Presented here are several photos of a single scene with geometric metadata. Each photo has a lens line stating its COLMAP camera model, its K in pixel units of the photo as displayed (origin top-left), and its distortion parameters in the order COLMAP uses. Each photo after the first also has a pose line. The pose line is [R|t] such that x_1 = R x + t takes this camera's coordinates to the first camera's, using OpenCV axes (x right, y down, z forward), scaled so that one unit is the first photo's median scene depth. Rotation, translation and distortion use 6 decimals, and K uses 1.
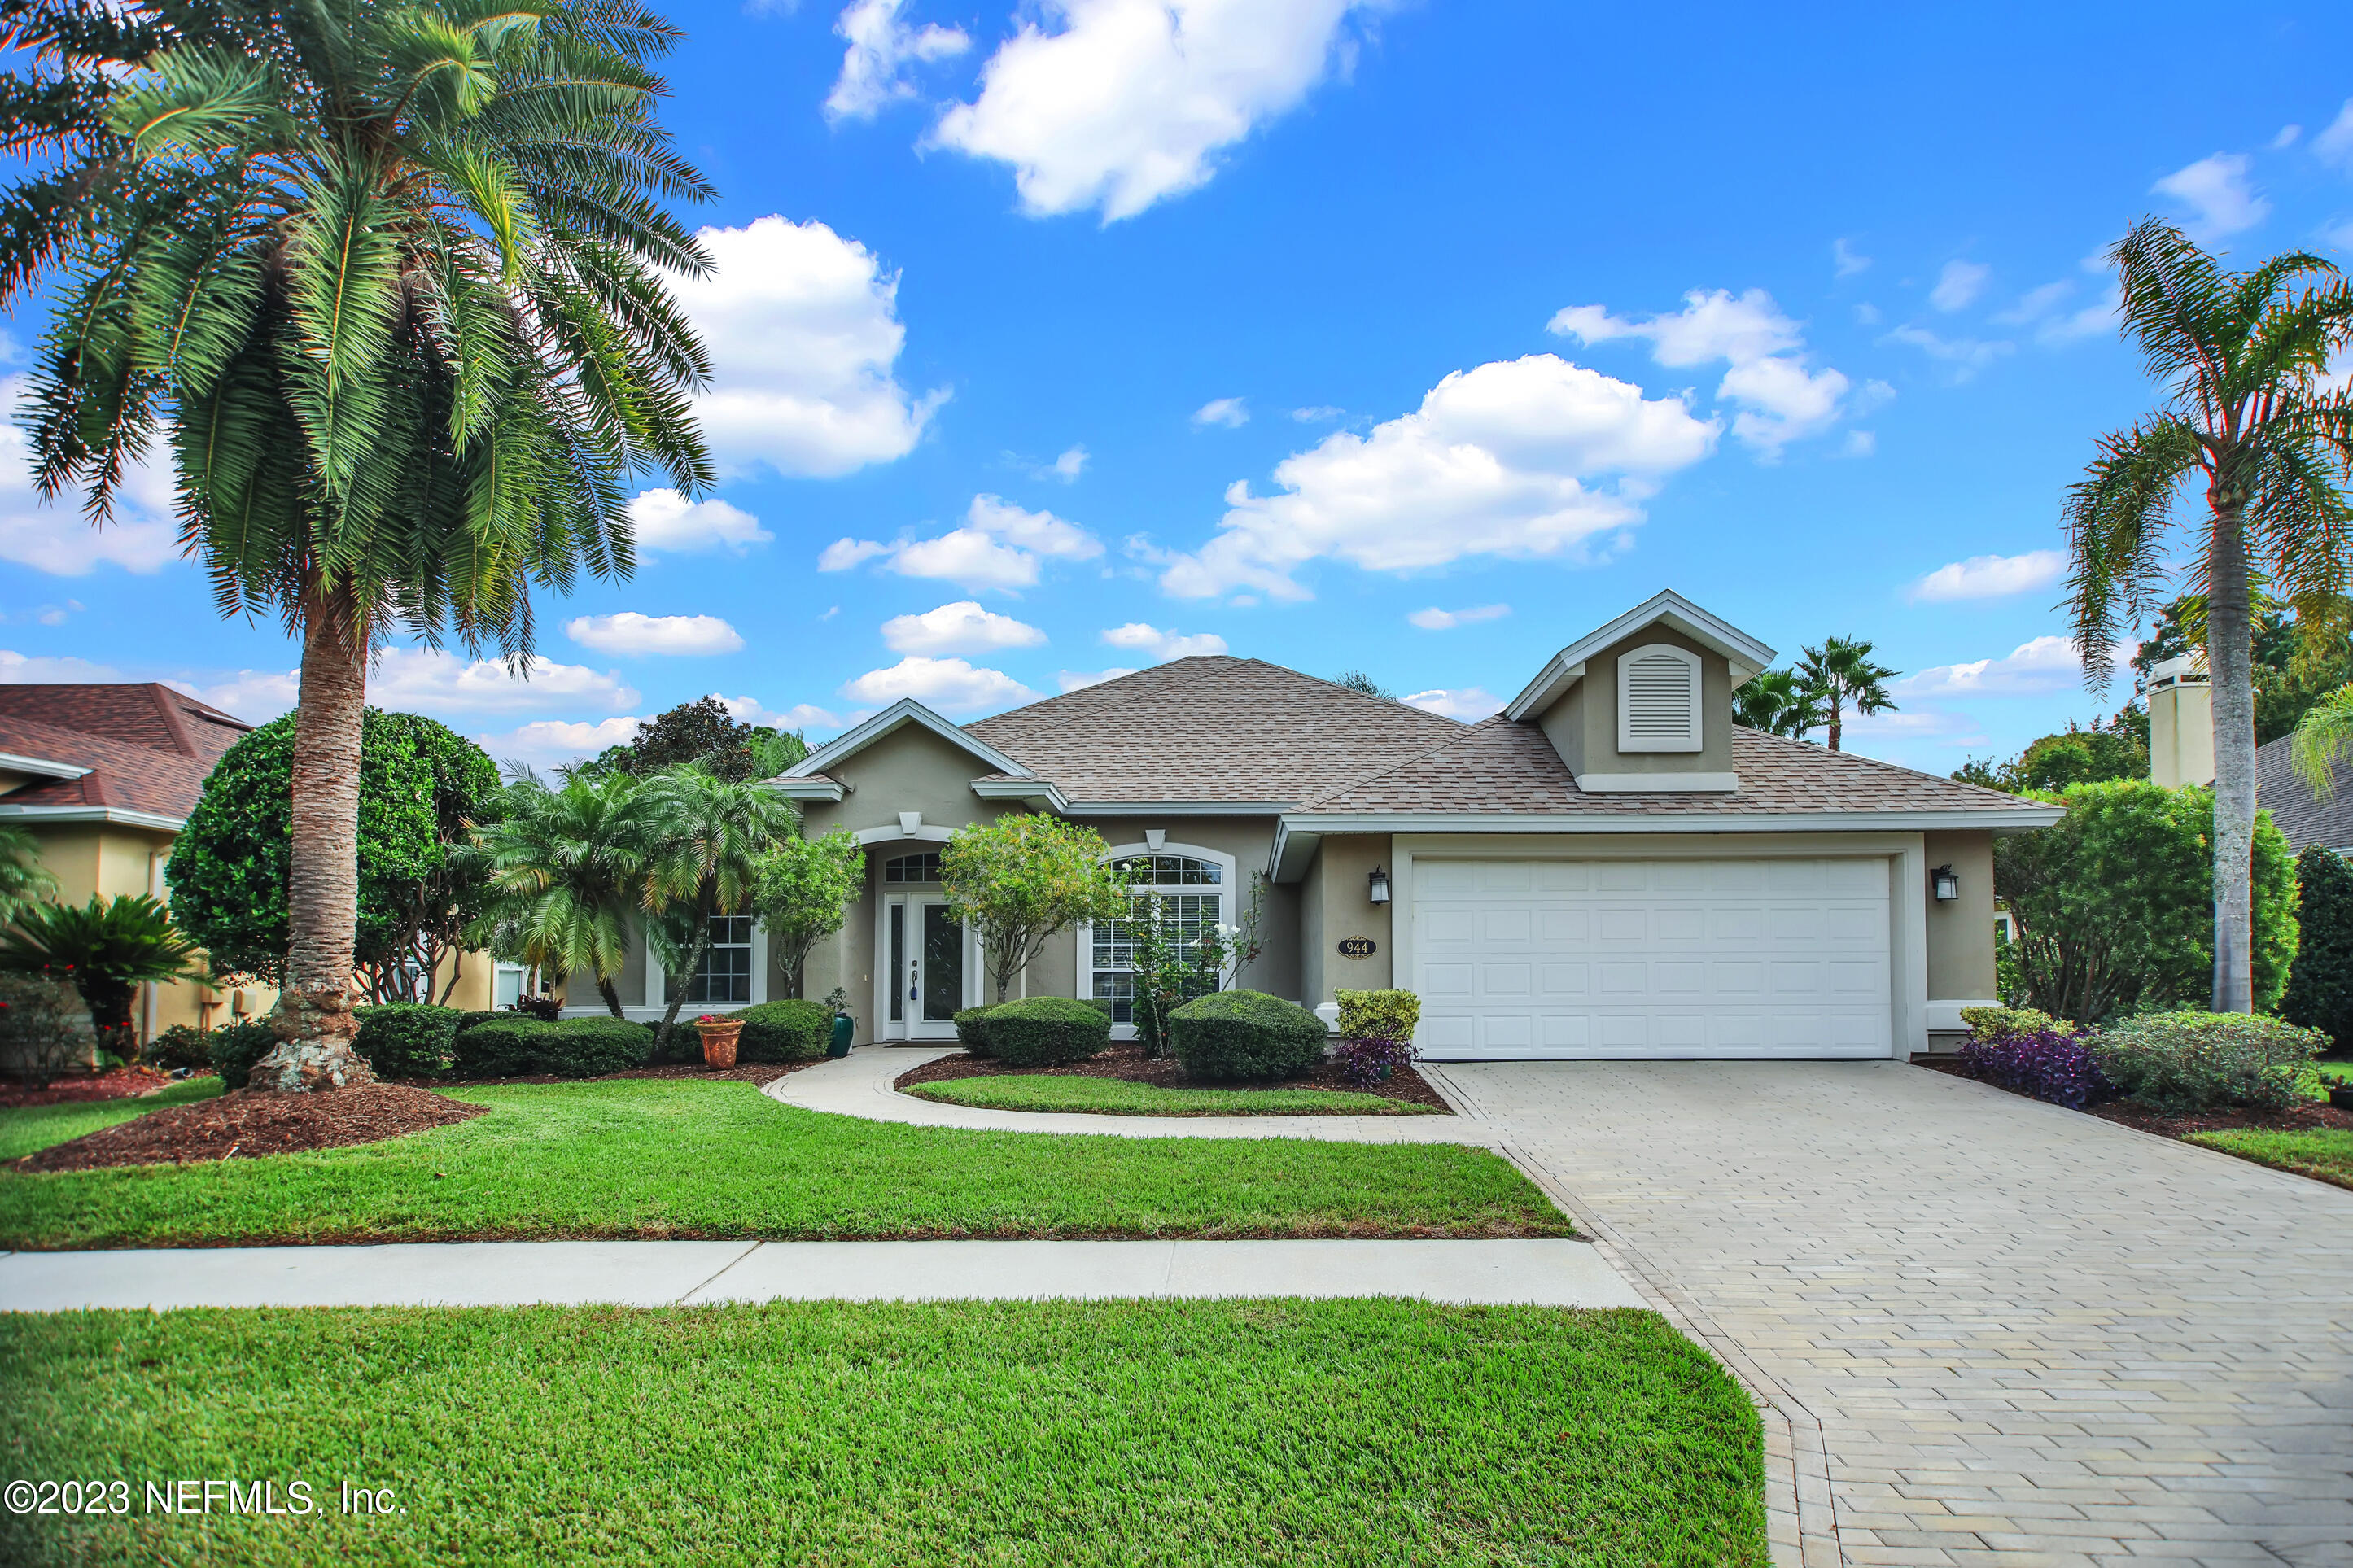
lens RADIAL K [[1874.0, 0, 1223.2], [0, 1874.0, 908.6], [0, 0, 1]] dist [0.015831, 0.097262]
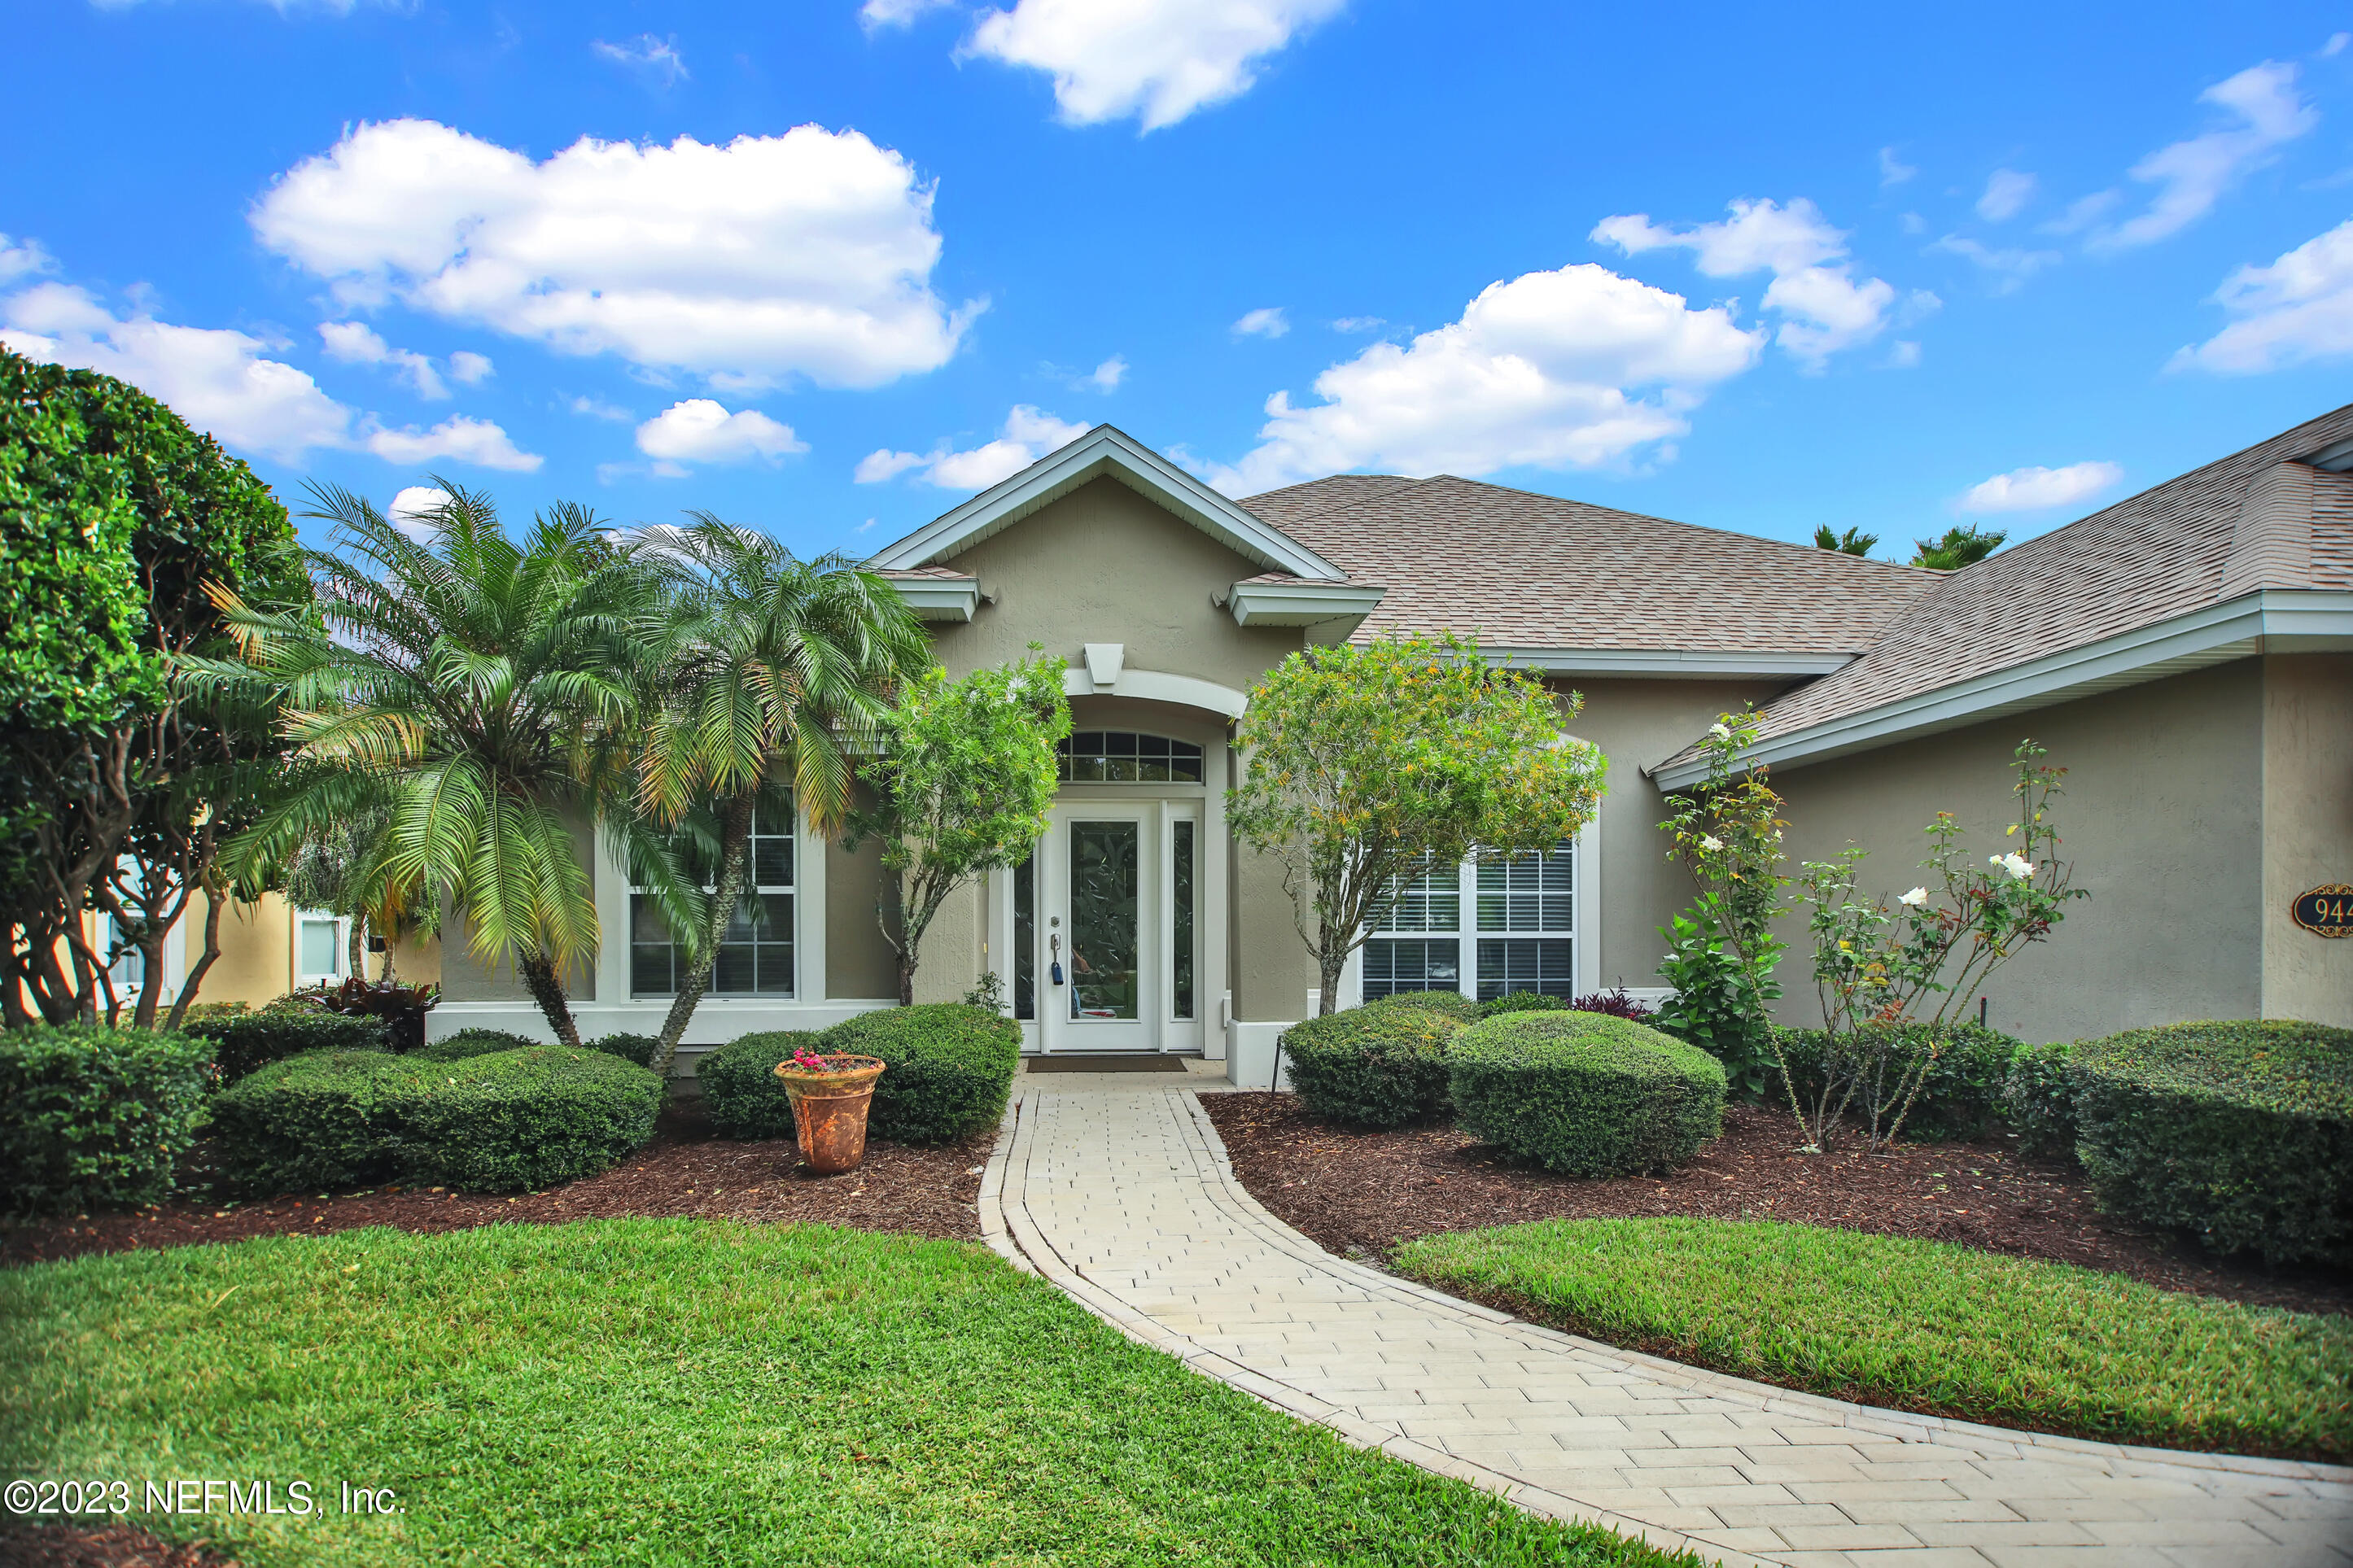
lens RADIAL K [[1516.7, 0, 1112.2], [0, 1516.7, 950.0], [0, 0, 1]] dist [-0.000858, 0.045389]
pose [[0.992408, 0.001600, 0.122982, -0.259809], [-0.009509, 0.997921, 0.063744, 0.009904], [-0.122625, -0.064430, 0.990360, 0.671662]]
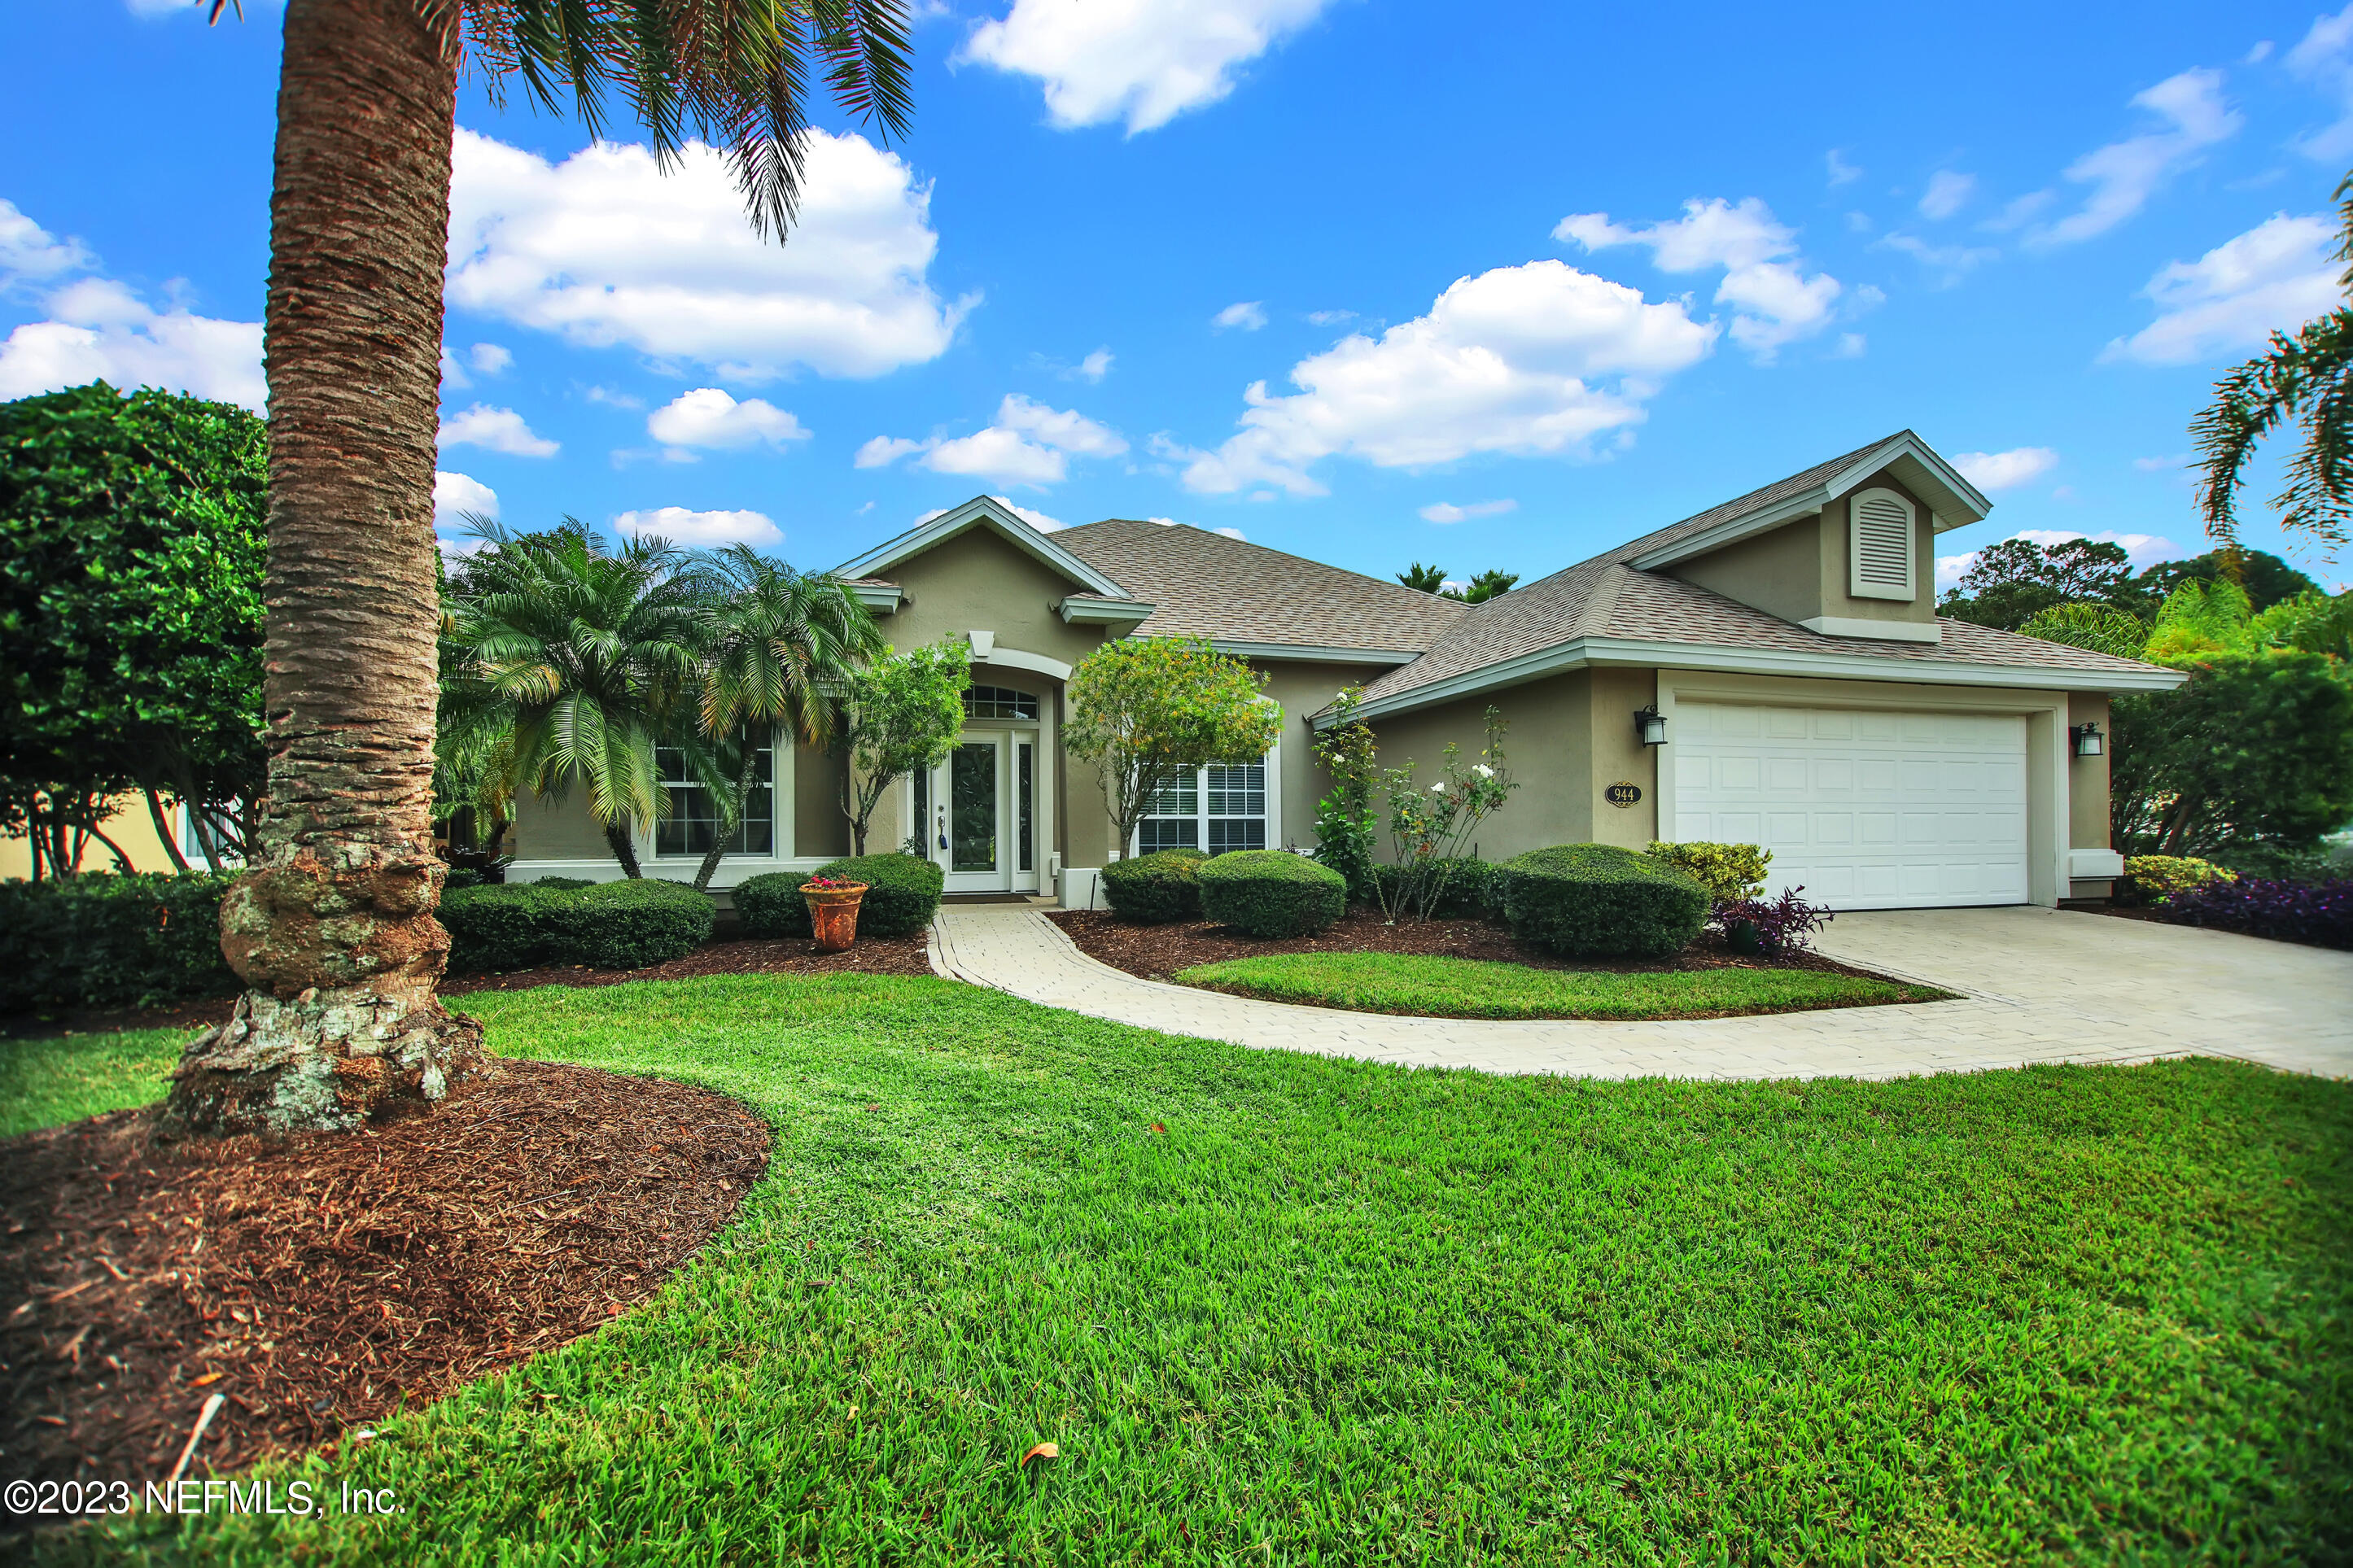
lens RADIAL K [[1167.0, 0, 1209.5], [0, 1167.0, 831.8], [0, 0, 1]] dist [-0.014474, 0.014166]
pose [[0.931363, 0.000043, 0.364091, -0.314276], [-0.017123, 0.998899, 0.043684, 0.017737], [-0.363688, -0.046920, 0.930338, 0.552439]]
